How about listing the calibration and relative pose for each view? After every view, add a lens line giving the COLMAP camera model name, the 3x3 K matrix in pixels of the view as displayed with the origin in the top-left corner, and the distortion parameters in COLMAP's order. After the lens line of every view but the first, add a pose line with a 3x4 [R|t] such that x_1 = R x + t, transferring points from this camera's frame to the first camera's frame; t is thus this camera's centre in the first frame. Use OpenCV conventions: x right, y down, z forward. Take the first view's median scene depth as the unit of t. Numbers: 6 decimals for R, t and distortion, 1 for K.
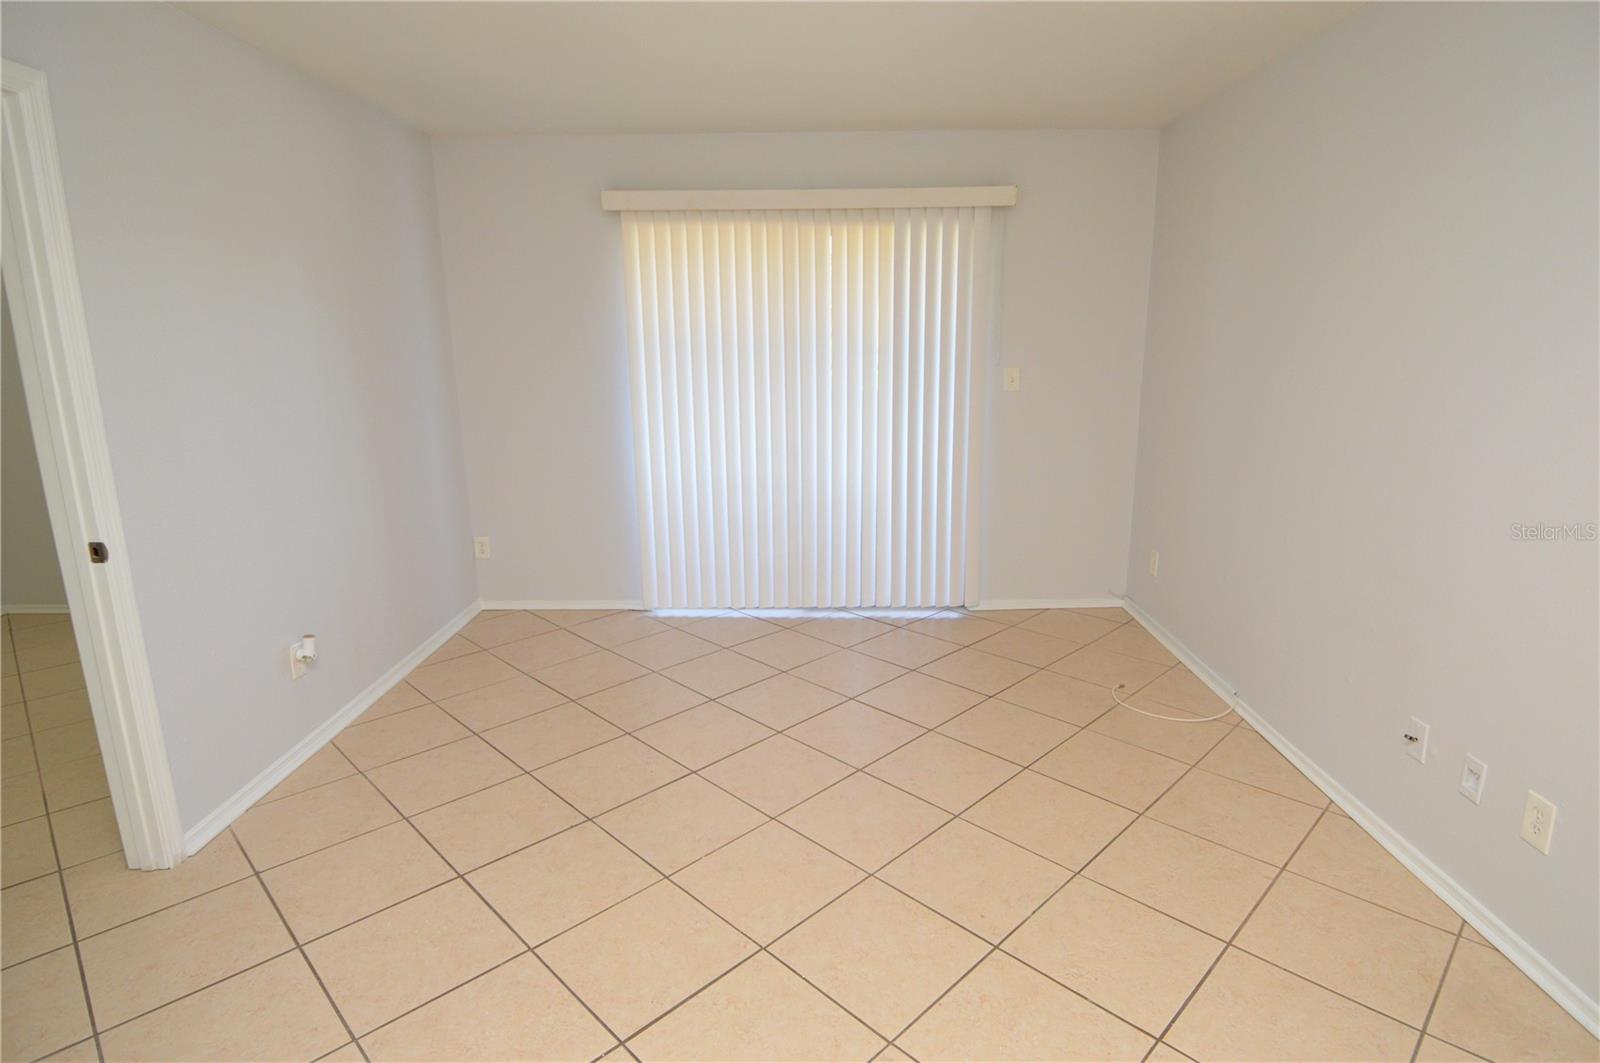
lens RADIAL K [[846.8, 0, 809.7], [0, 846.8, 524.1], [0, 0, 1]] dist [0.020909, -0.033423]
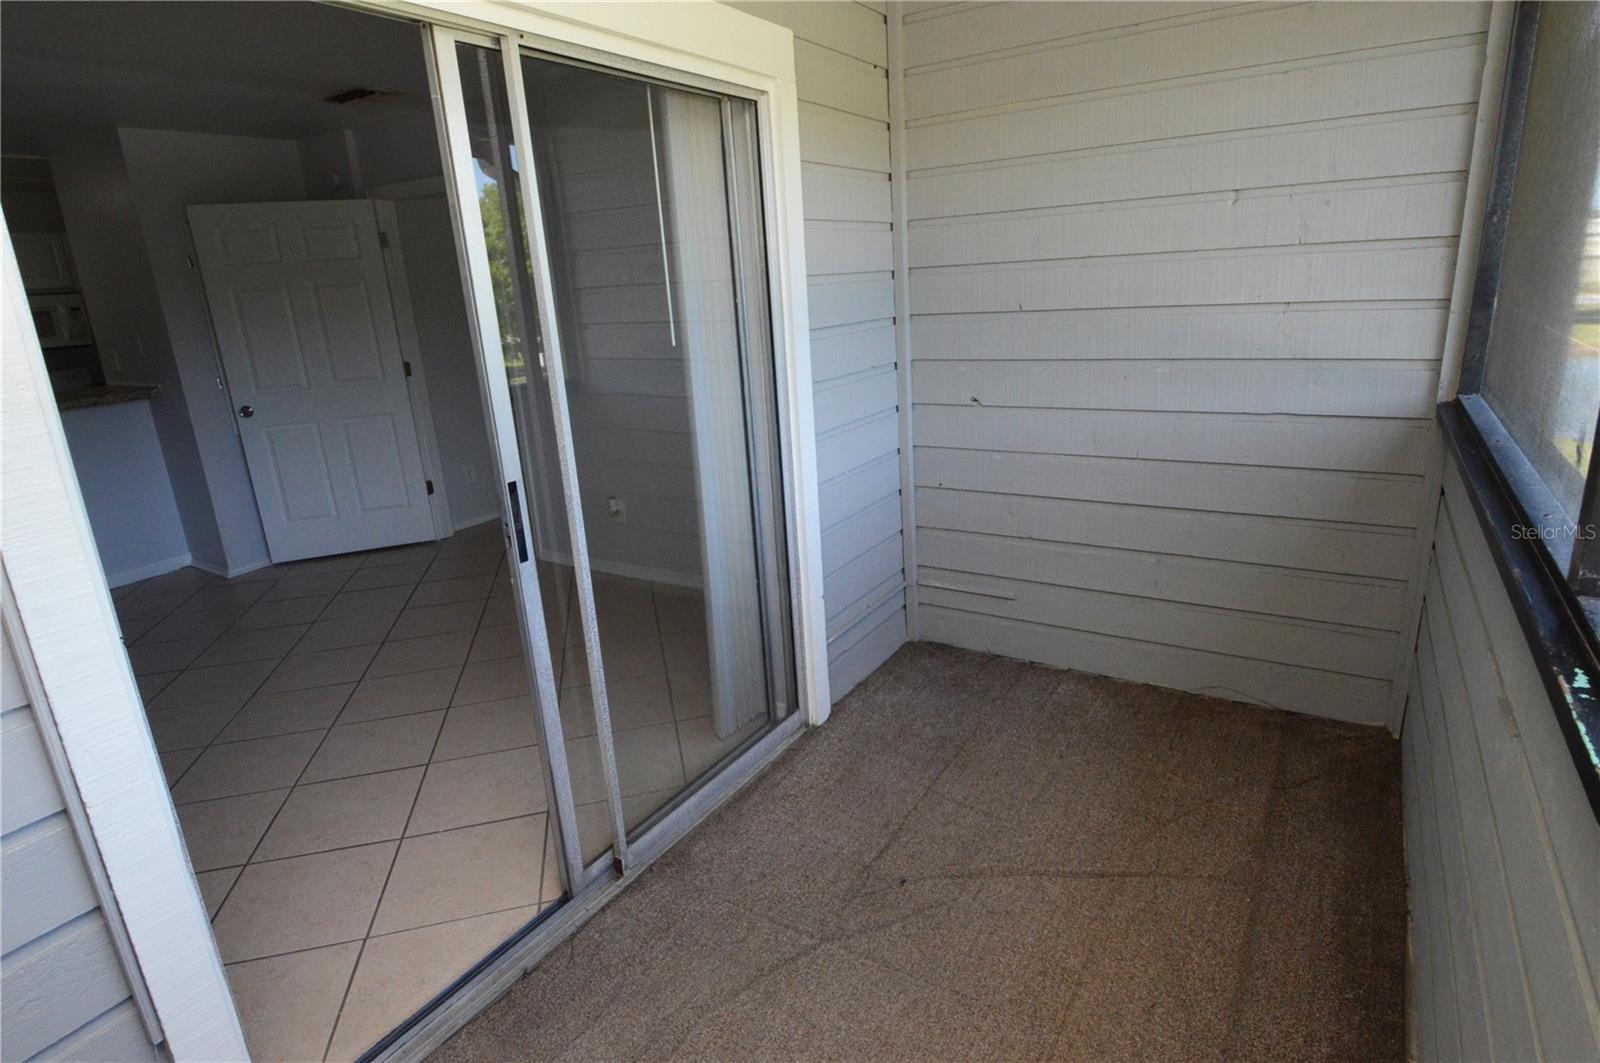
lens RADIAL K [[884.1, 0, 799.9], [0, 884.1, 516.2], [0, 0, 1]] dist [0.020524, -0.027442]
pose [[-0.540448, 0.266787, -0.797961, 0.317216], [-0.115086, 0.916044, 0.384212, -0.319723], [0.833470, 0.299480, -0.464370, 1.380027]]
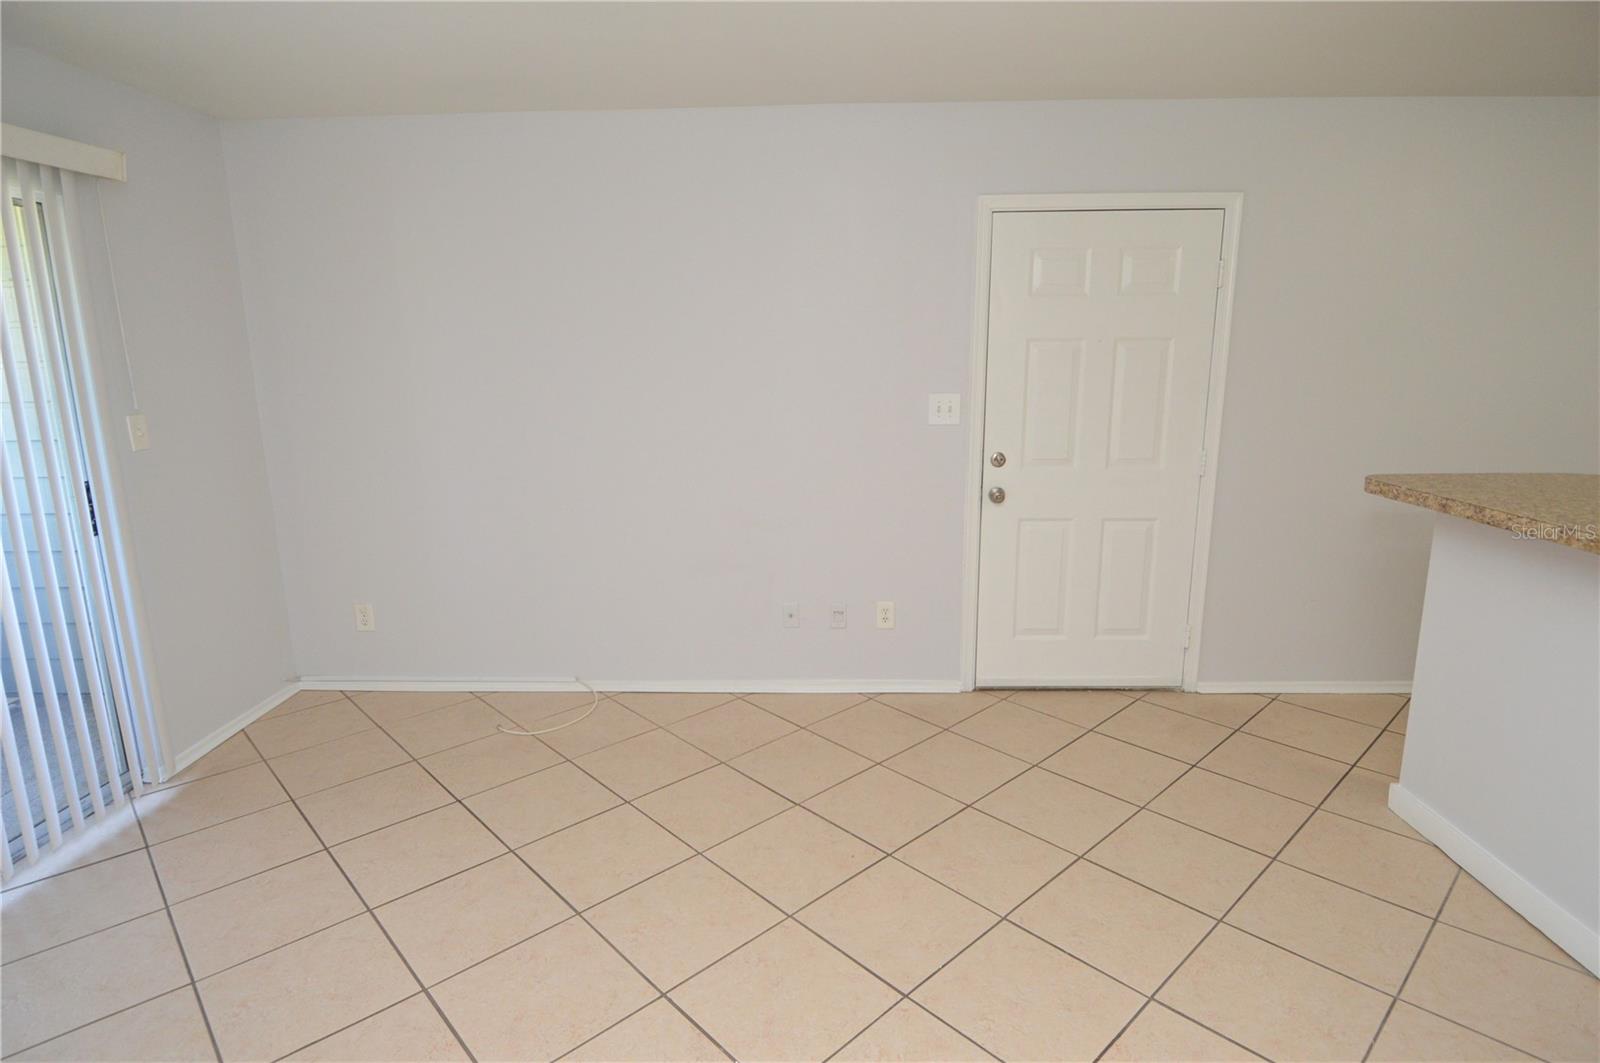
lens RADIAL K [[846.8, 0, 809.7], [0, 846.8, 524.1], [0, 0, 1]] dist [0.020909, -0.033423]
pose [[0.024778, -0.191726, 0.981136, -0.432091], [0.228266, 0.956595, 0.181166, -0.100608], [-0.973283, 0.219471, 0.067467, 0.449282]]
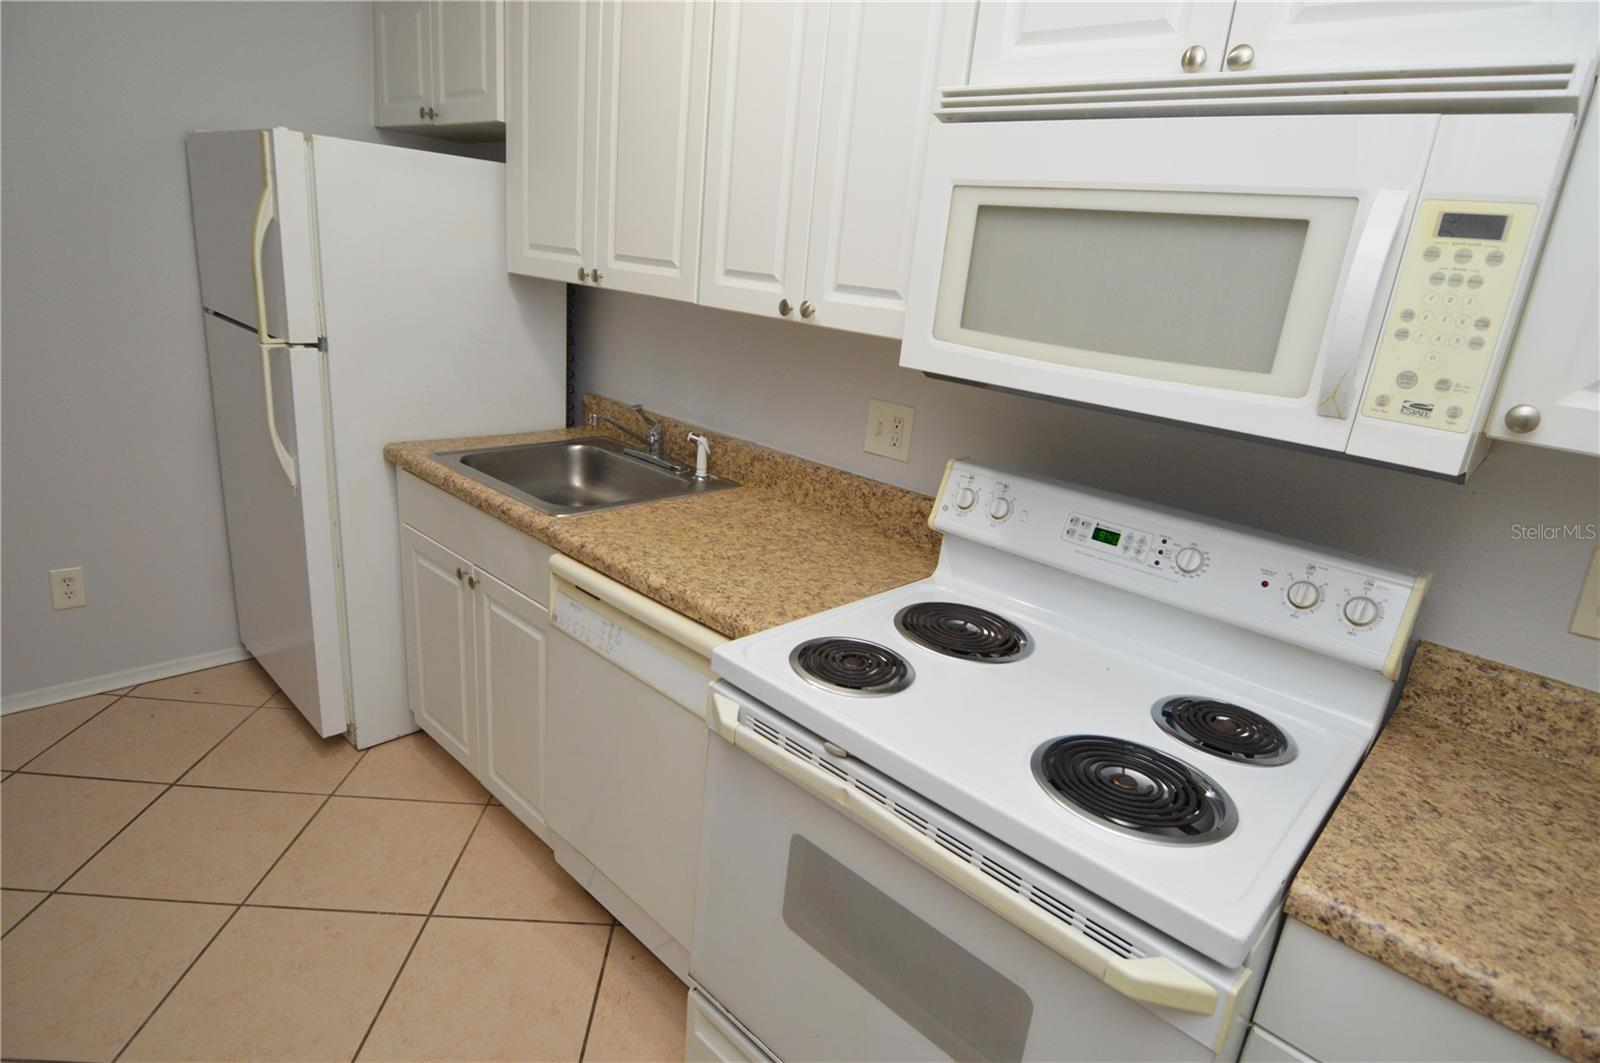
lens RADIAL K [[846.8, 0, 809.7], [0, 846.8, 524.1], [0, 0, 1]] dist [0.020909, -0.033423]
pose [[-0.735165, -0.261738, 0.625321, -0.325898], [0.052002, 0.897961, 0.436993, 0.036785], [-0.675891, 0.353780, -0.646538, -0.150650]]
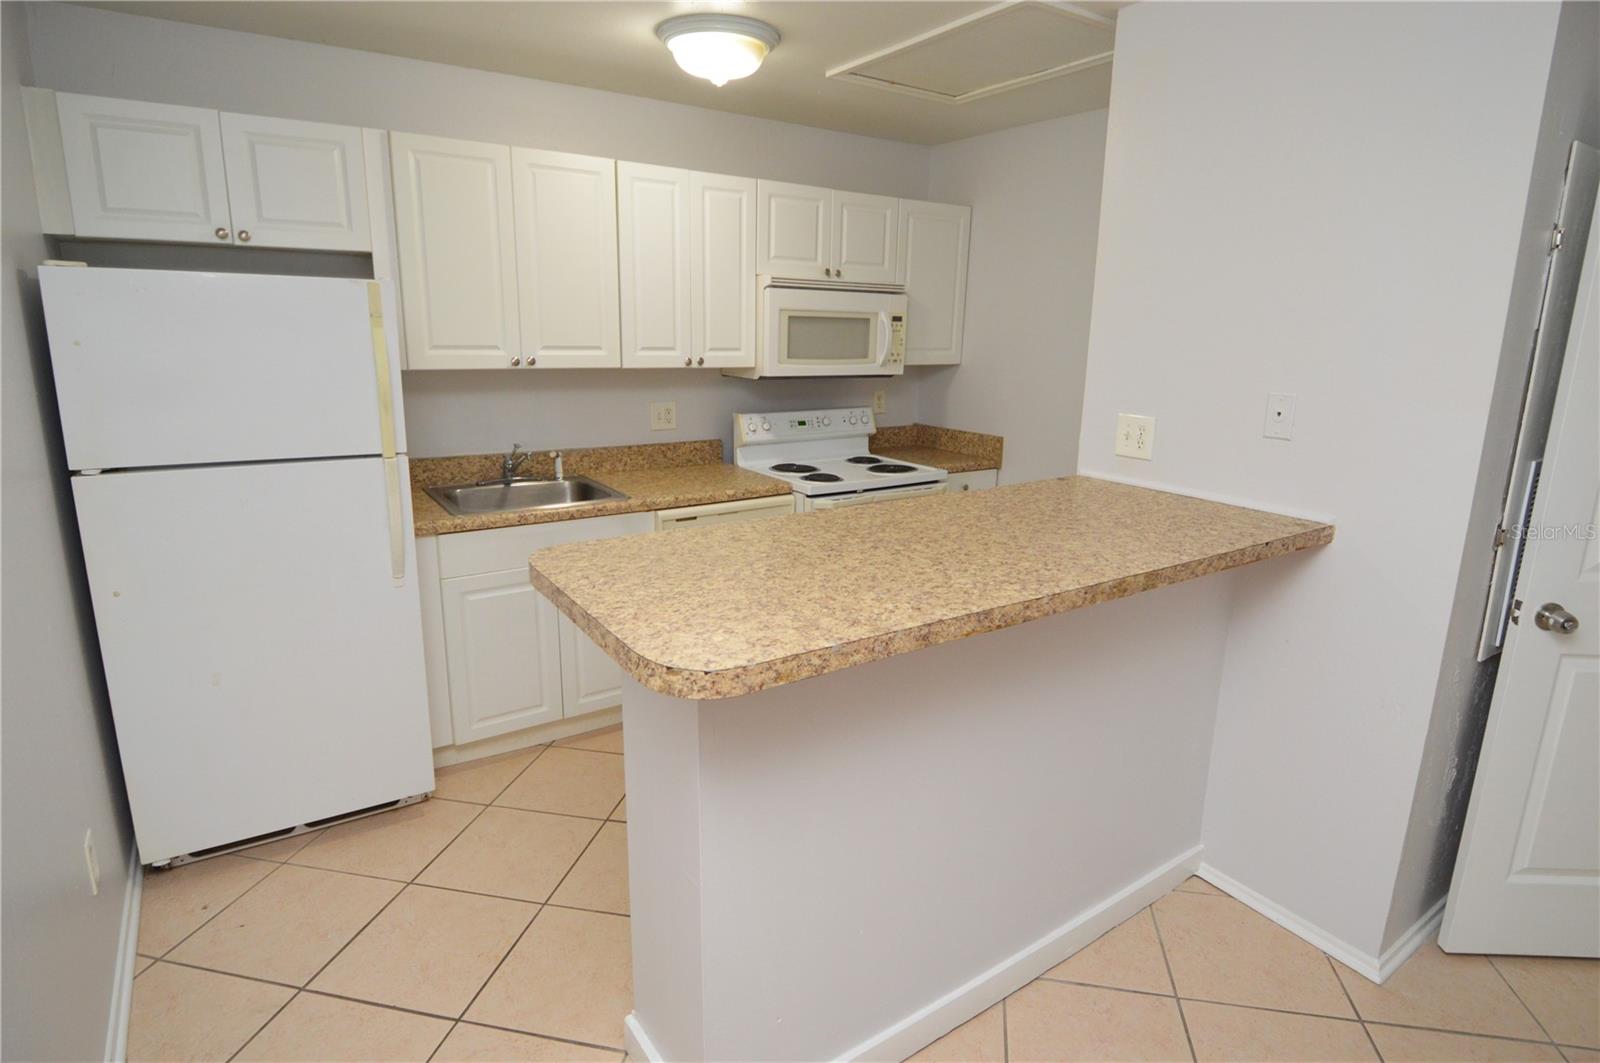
lens RADIAL K [[846.8, 0, 809.7], [0, 846.8, 524.1], [0, 0, 1]] dist [0.020909, -0.033423]
pose [[-0.823982, 0.121640, -0.553405, 0.304503], [-0.137122, 0.904845, 0.403054, -0.084276], [0.549773, 0.407993, -0.728897, 0.284017]]
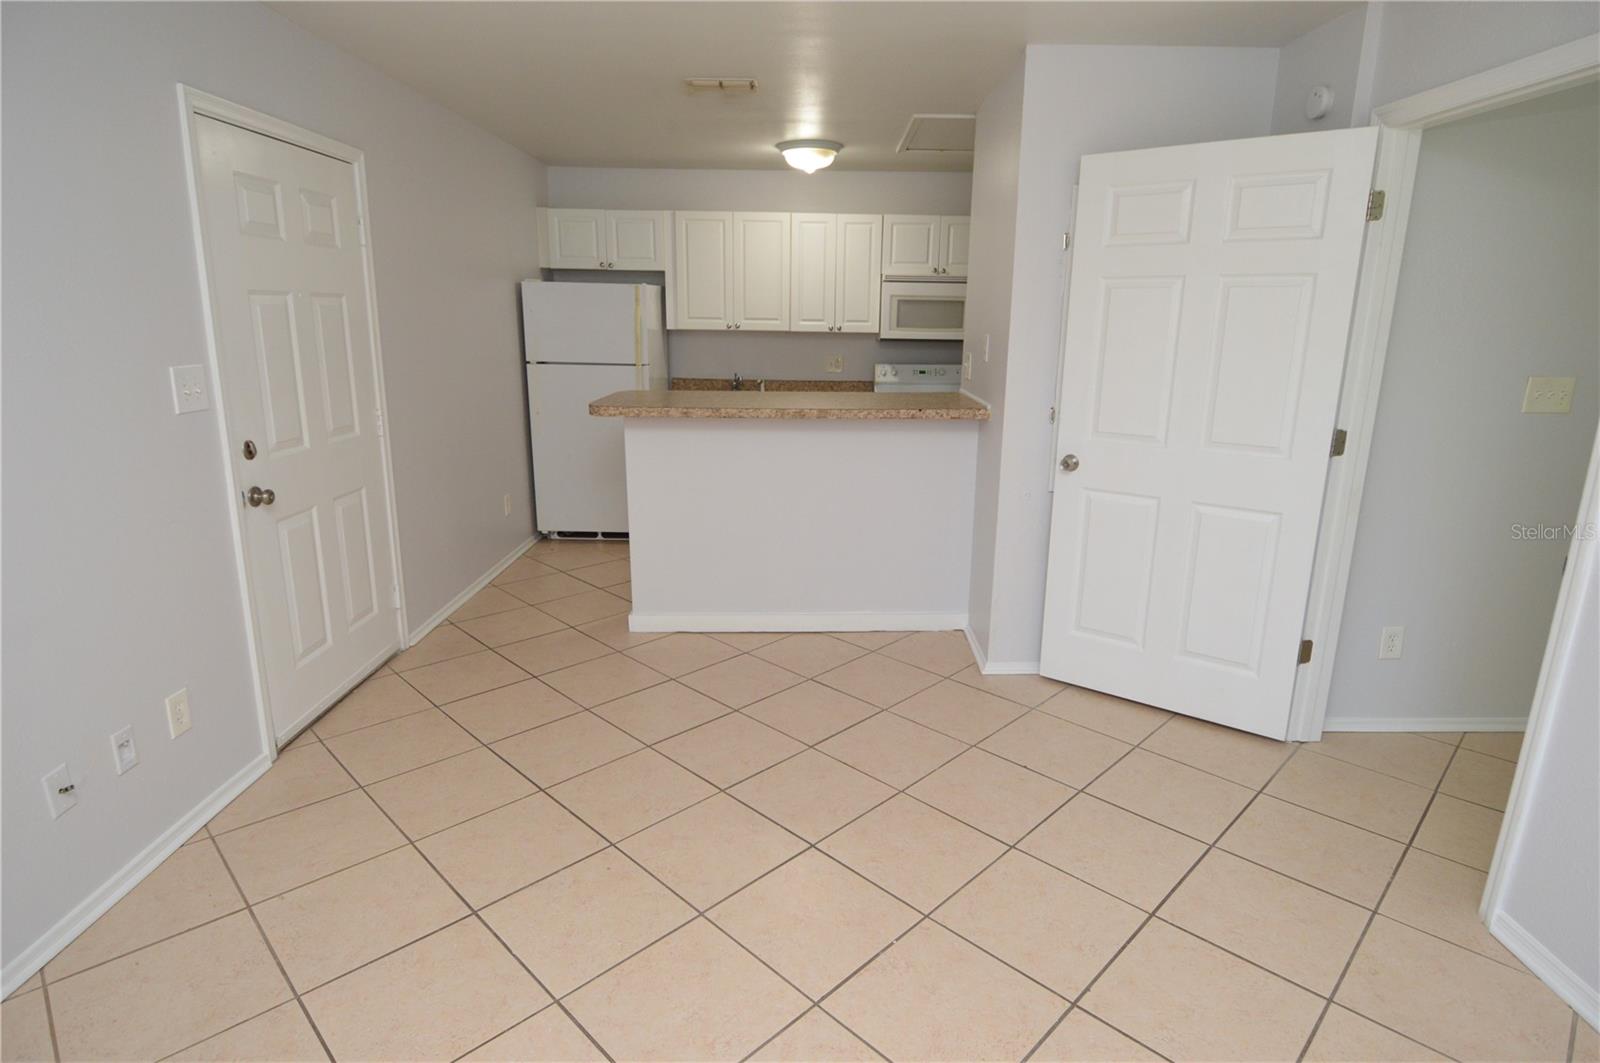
lens RADIAL K [[846.8, 0, 809.7], [0, 846.8, 524.1], [0, 0, 1]] dist [0.020909, -0.033423]
pose [[-0.999960, -0.004290, -0.007866, -0.017218], [-0.007350, 0.894774, 0.446459, -0.202373], [0.005123, 0.446499, -0.894769, 0.897714]]
